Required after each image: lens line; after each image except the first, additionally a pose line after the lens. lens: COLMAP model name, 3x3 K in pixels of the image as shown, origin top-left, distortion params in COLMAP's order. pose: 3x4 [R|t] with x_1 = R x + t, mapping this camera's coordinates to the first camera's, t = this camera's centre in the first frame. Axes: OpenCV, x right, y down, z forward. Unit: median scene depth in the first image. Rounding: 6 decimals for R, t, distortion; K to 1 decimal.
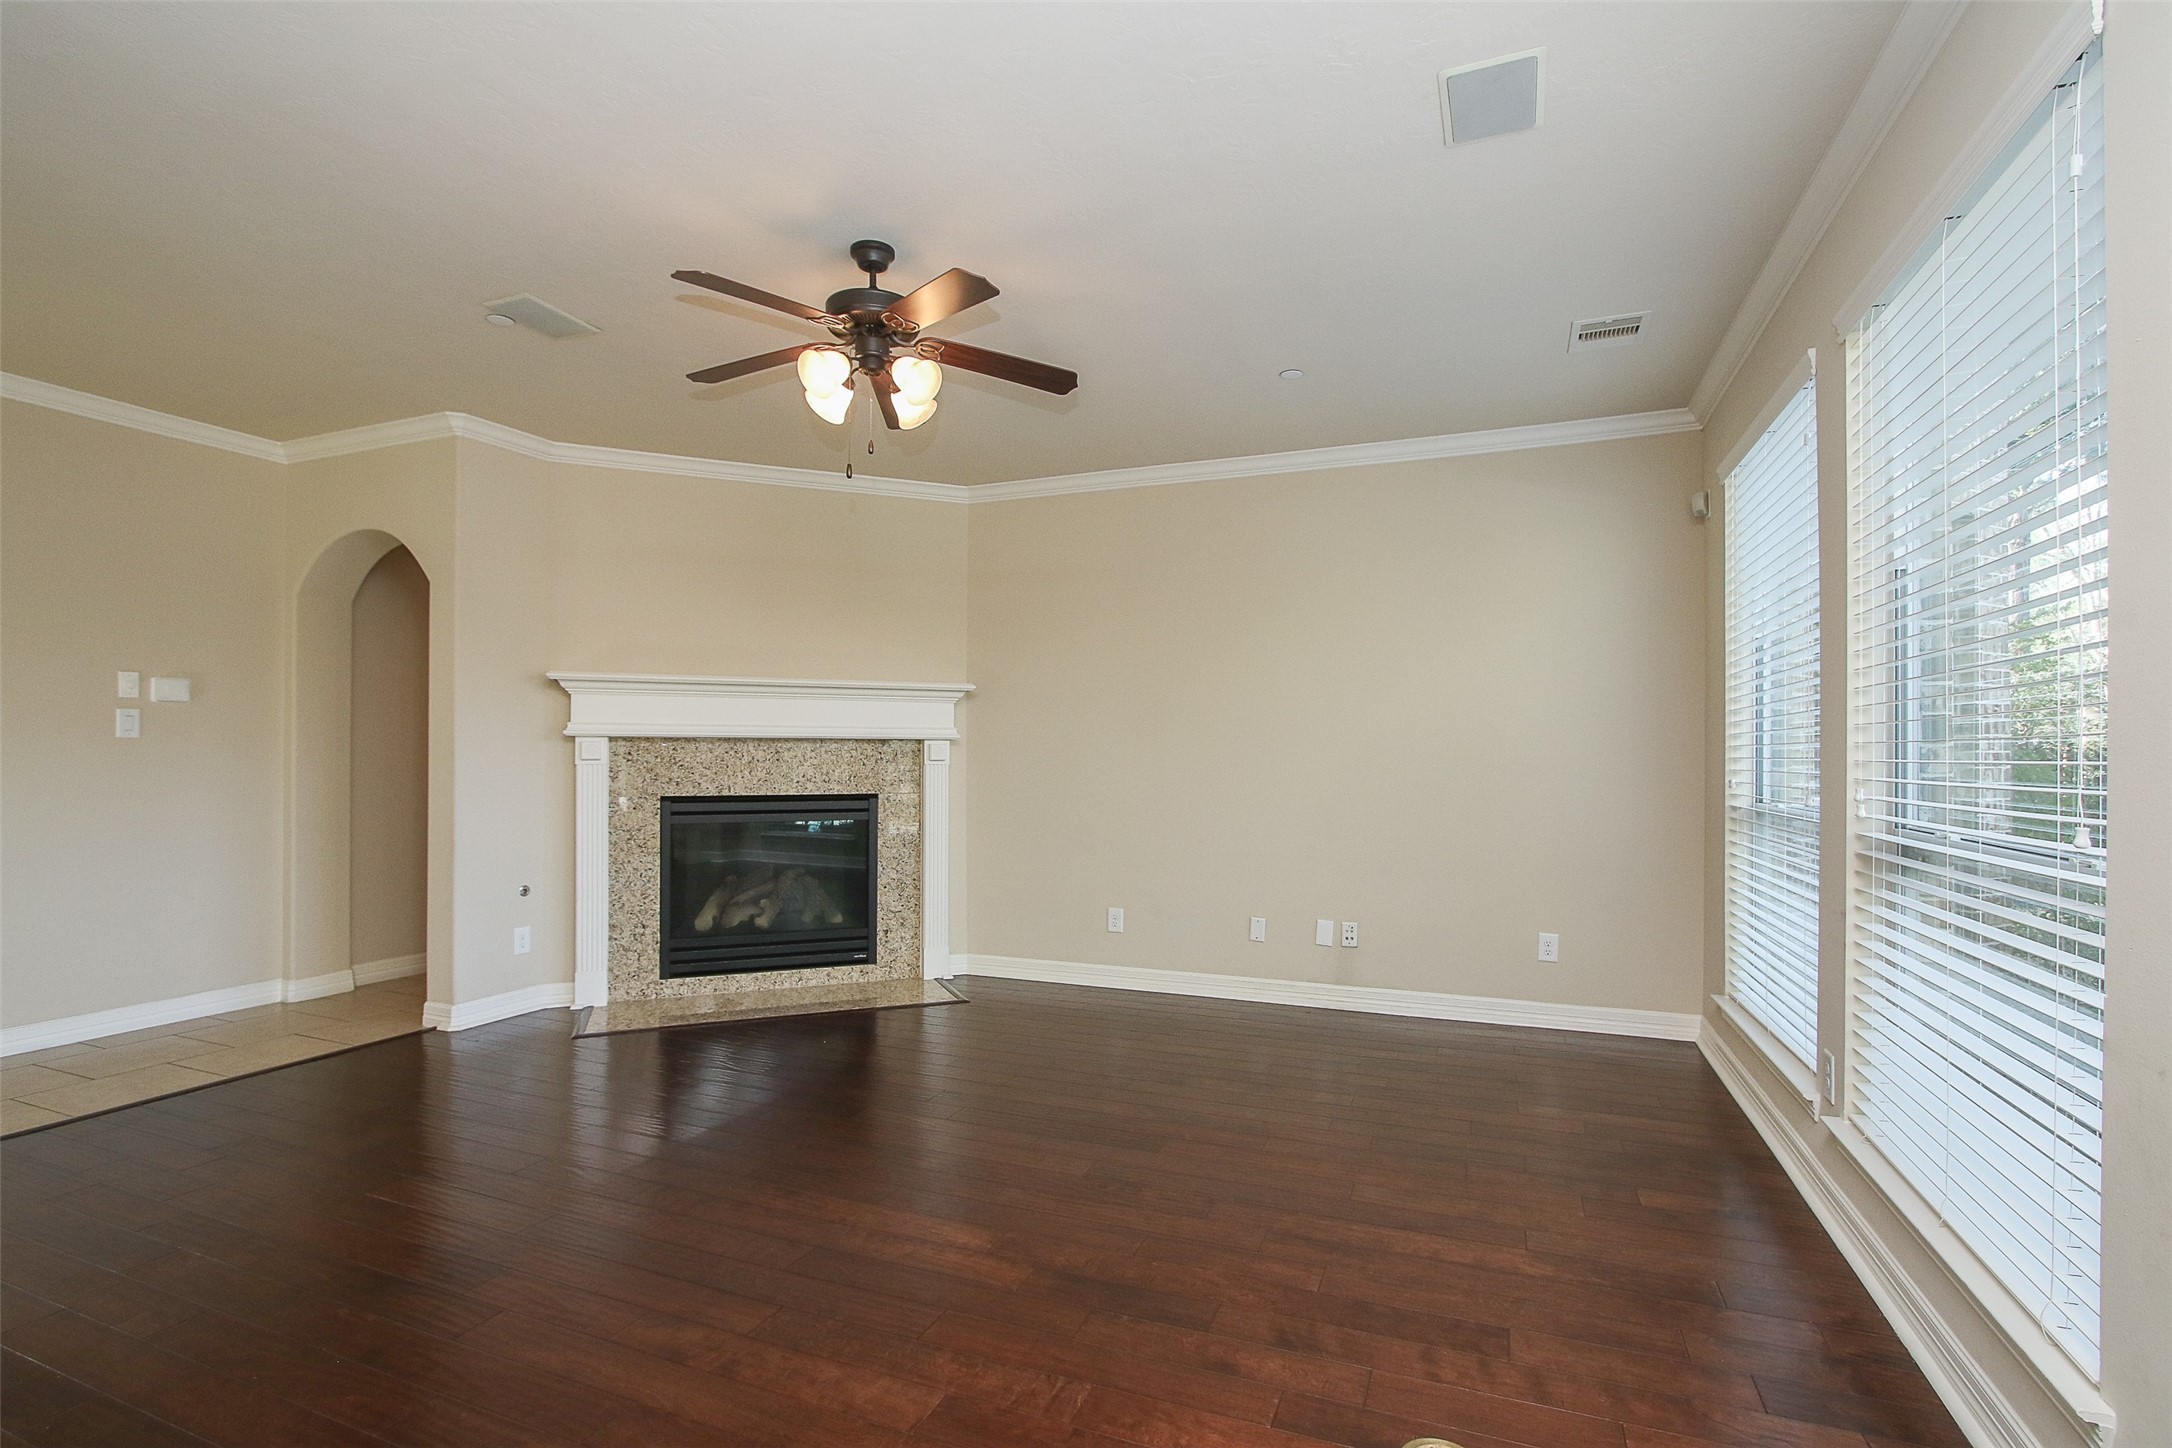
lens RADIAL K [[1003.9, 0, 1095.7], [0, 1003.9, 736.0], [0, 0, 1]] dist [-0.019867, 0.005304]
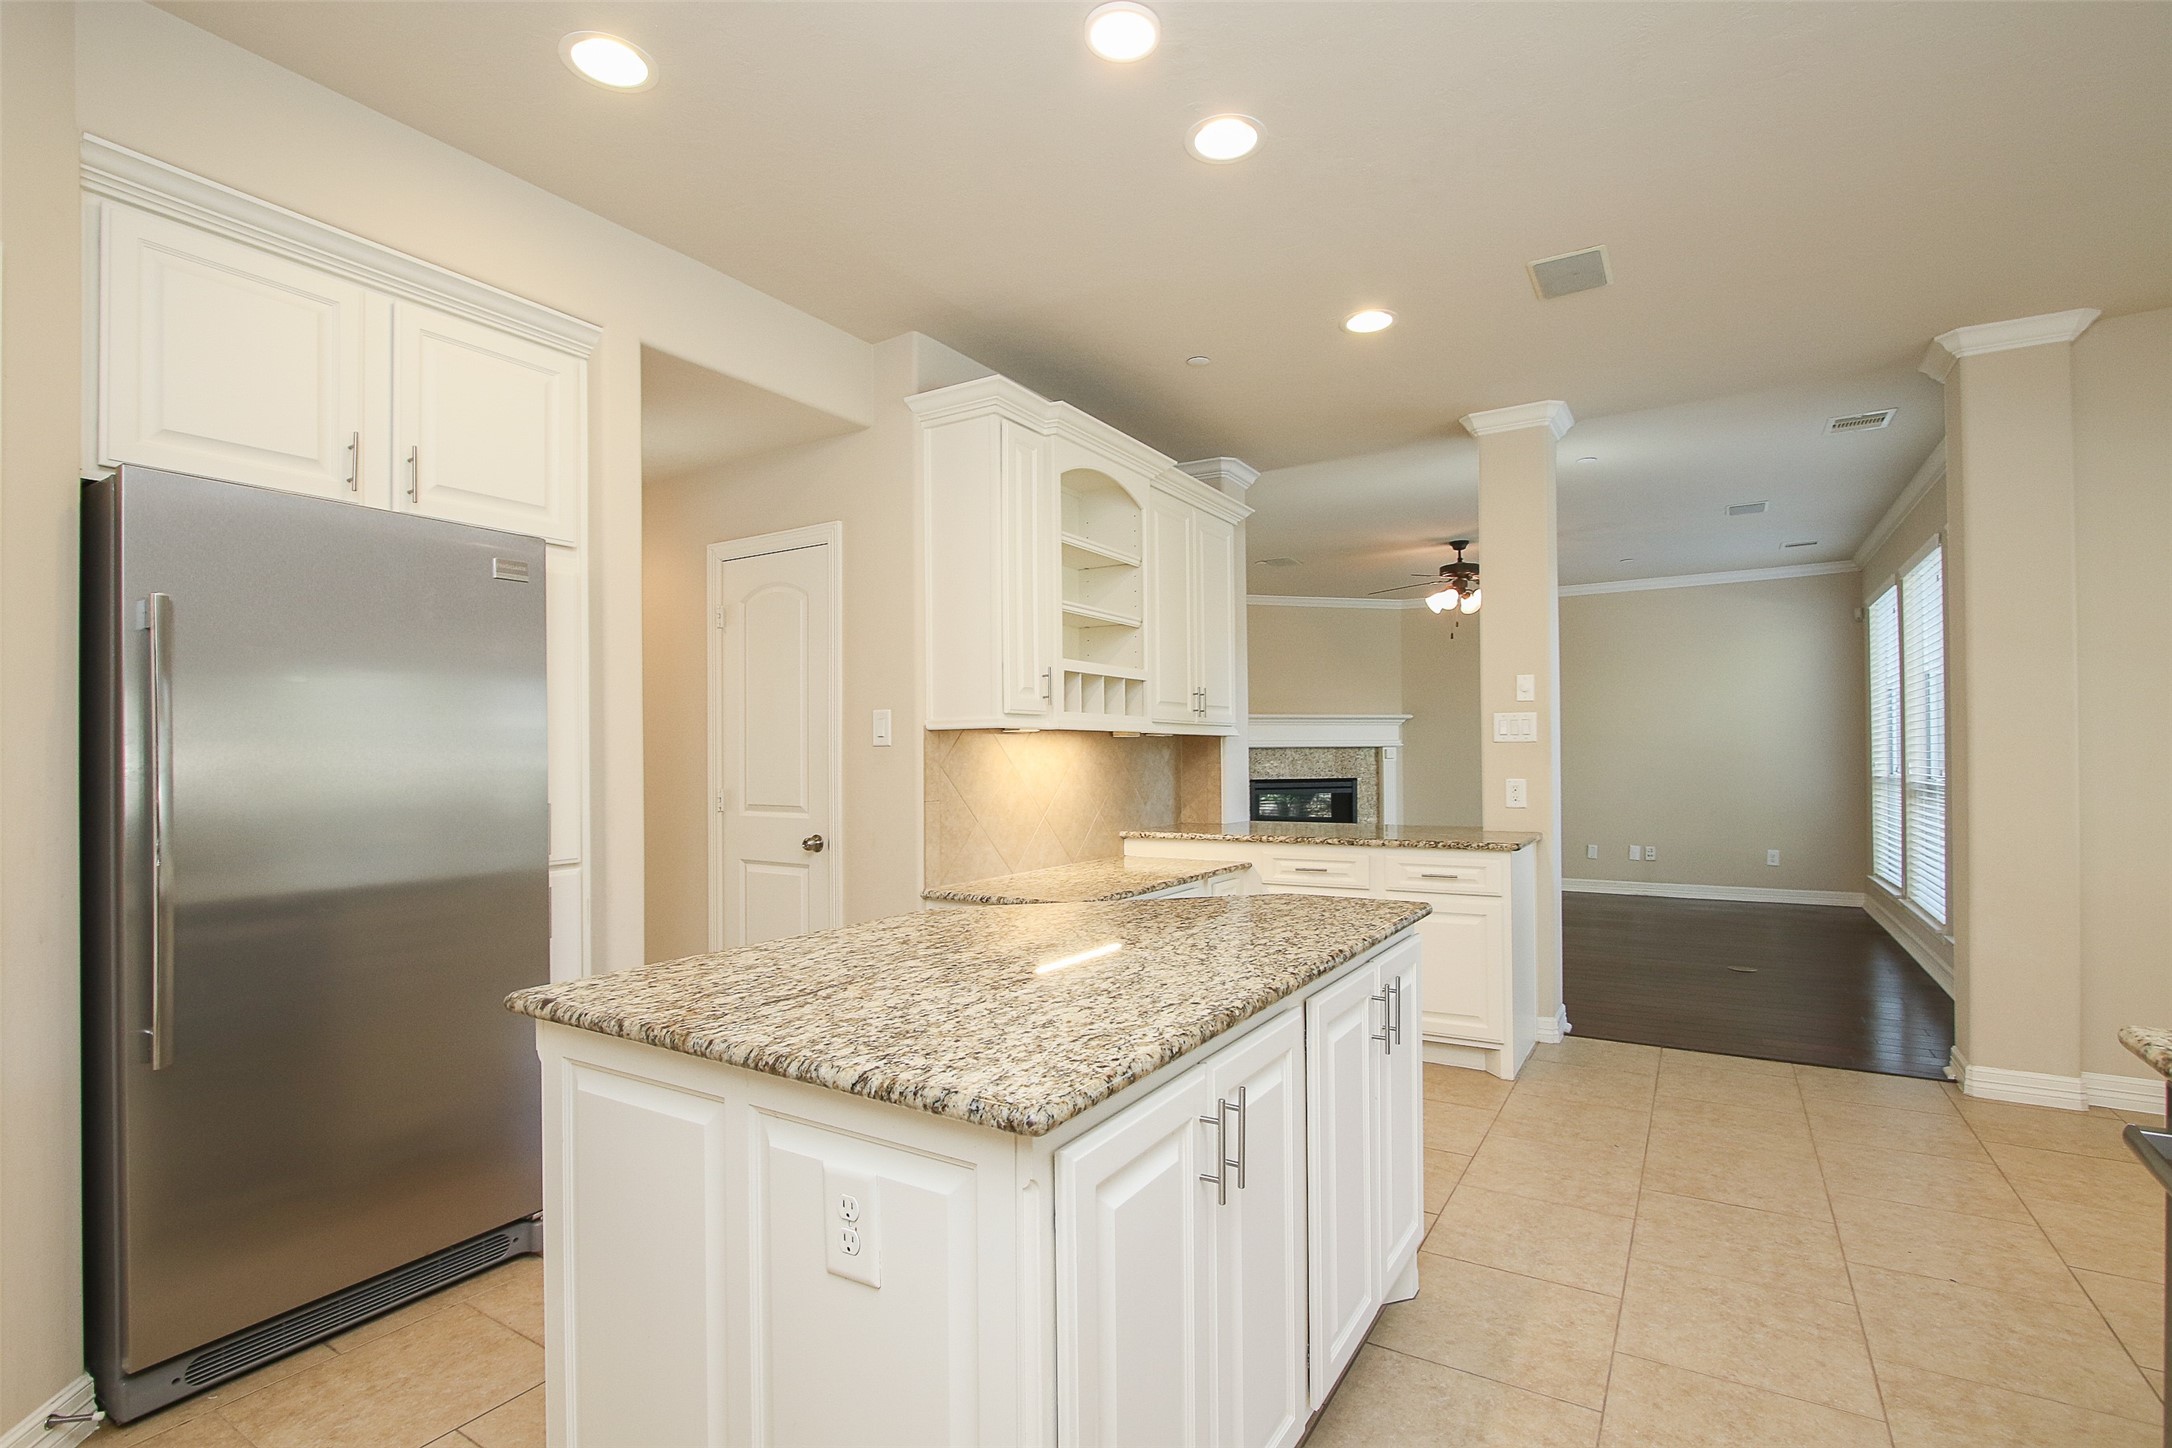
lens RADIAL K [[1003.9, 0, 1097.2], [0, 1003.9, 746.6], [0, 0, 1]] dist [-0.019867, 0.005304]
pose [[0.986465, -0.012713, -0.163481, -0.418133], [0.013648, 0.999896, 0.004597, -0.013384], [0.163405, -0.006766, 0.986536, -0.895533]]
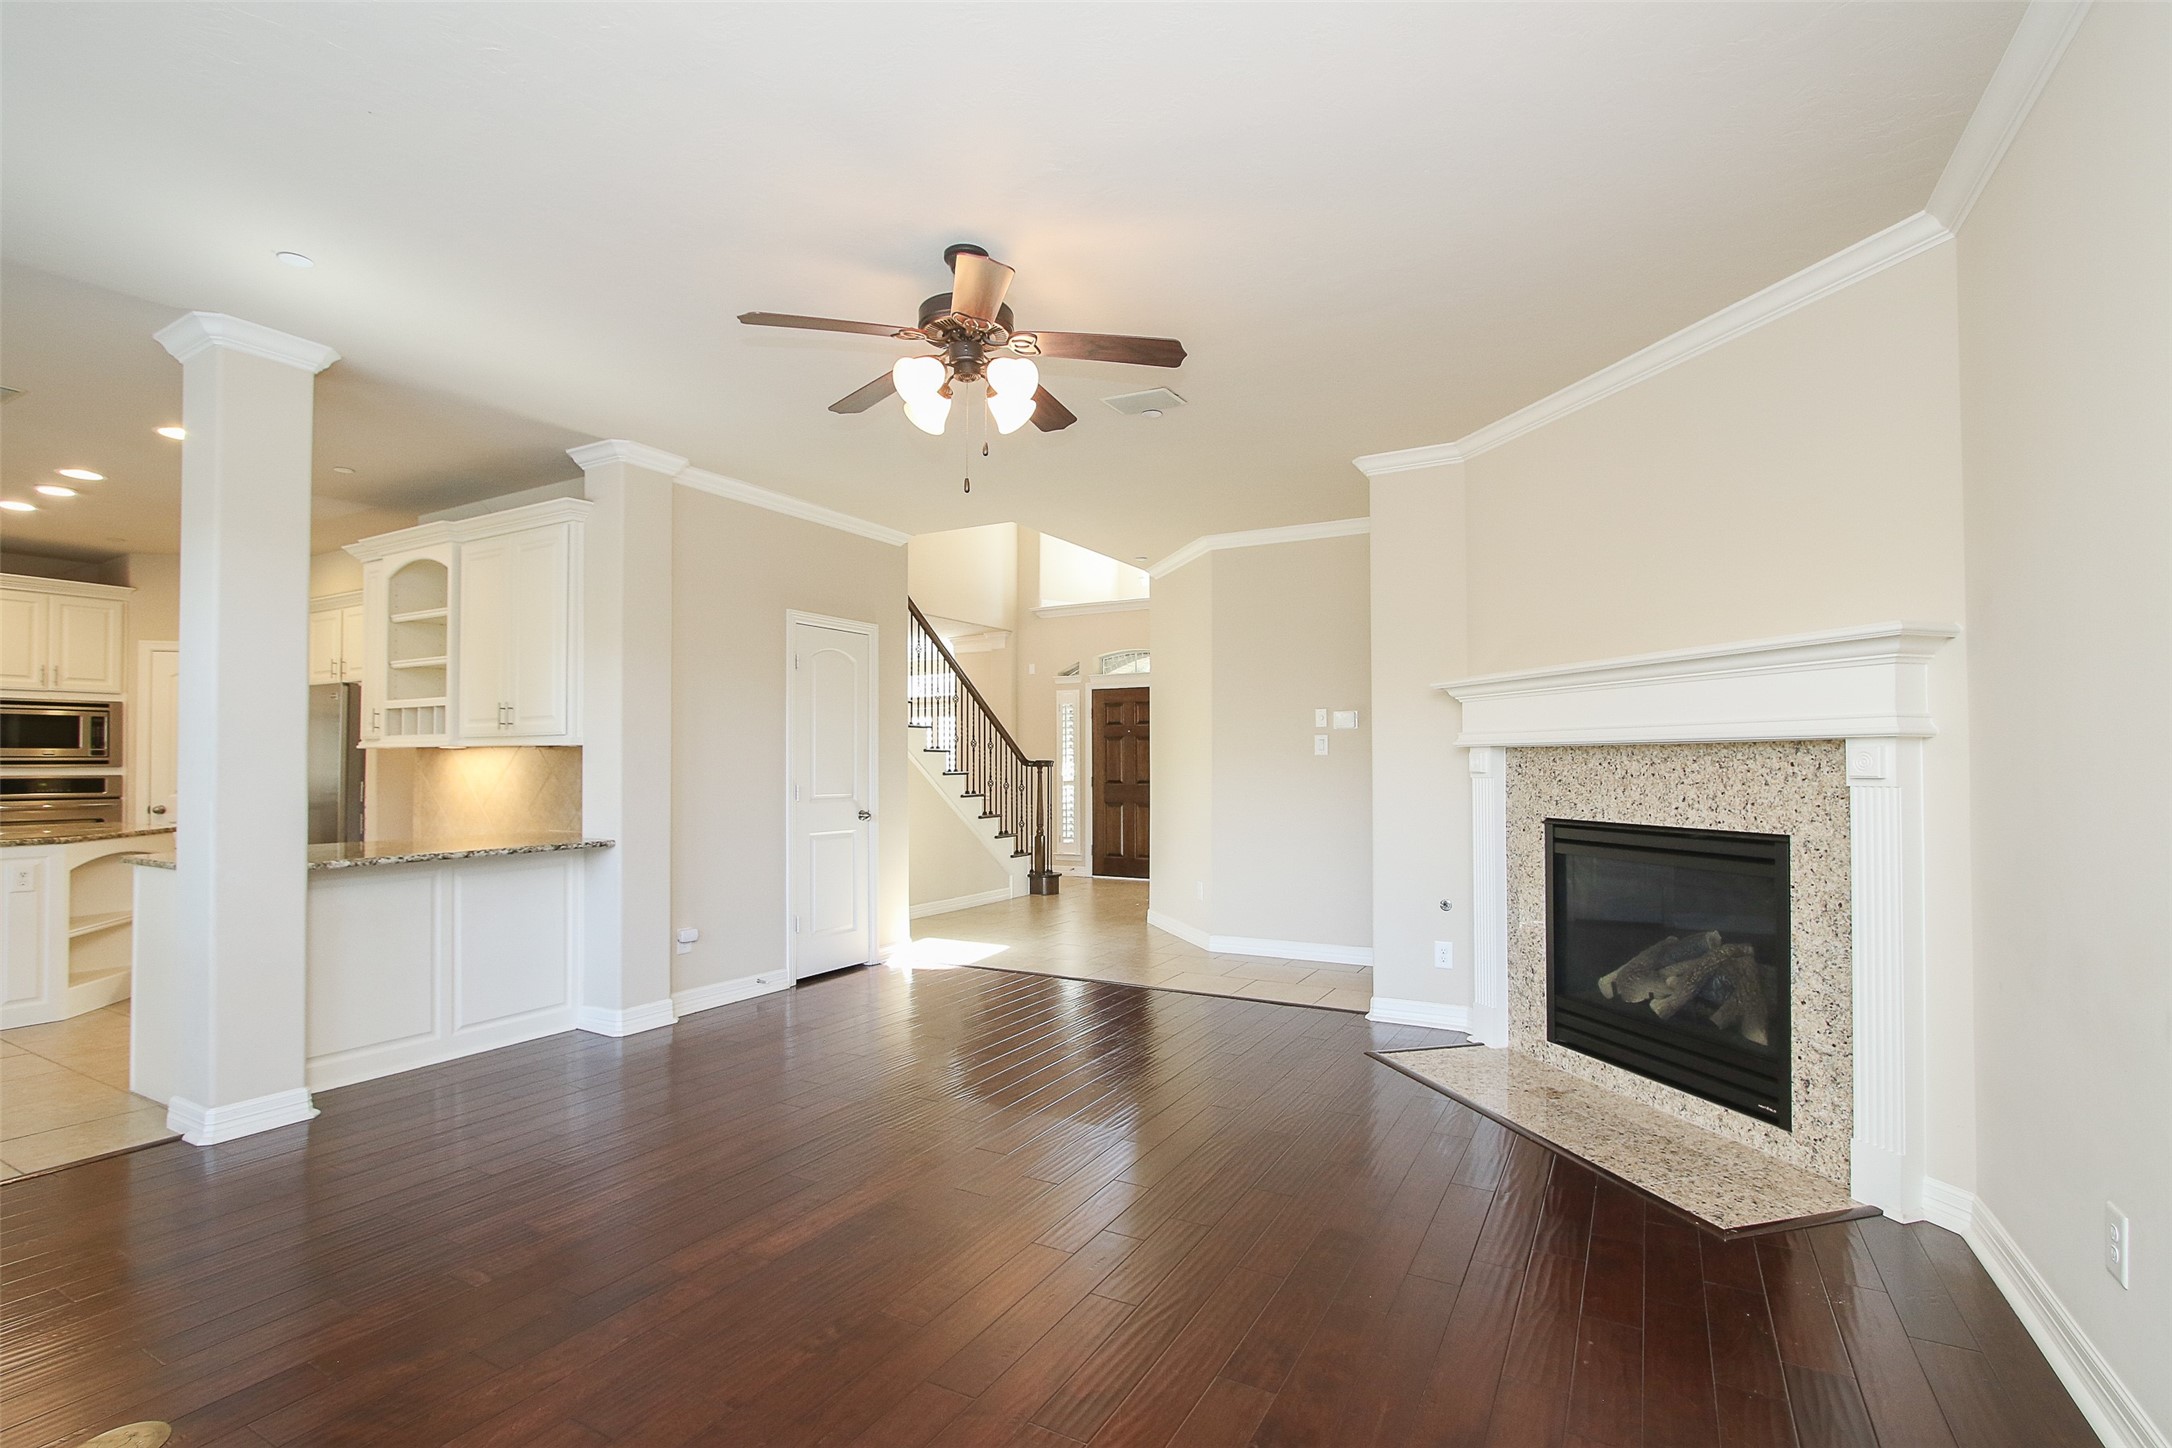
lens RADIAL K [[1003.9, 0, 1090.1], [0, 1003.9, 740.3], [0, 0, 1]] dist [-0.019867, 0.005304]
pose [[-0.127226, -0.026185, -0.991528, 0.433154], [0.016830, 0.999451, -0.028554, 0.014009], [0.991731, -0.020321, -0.126716, 0.738084]]
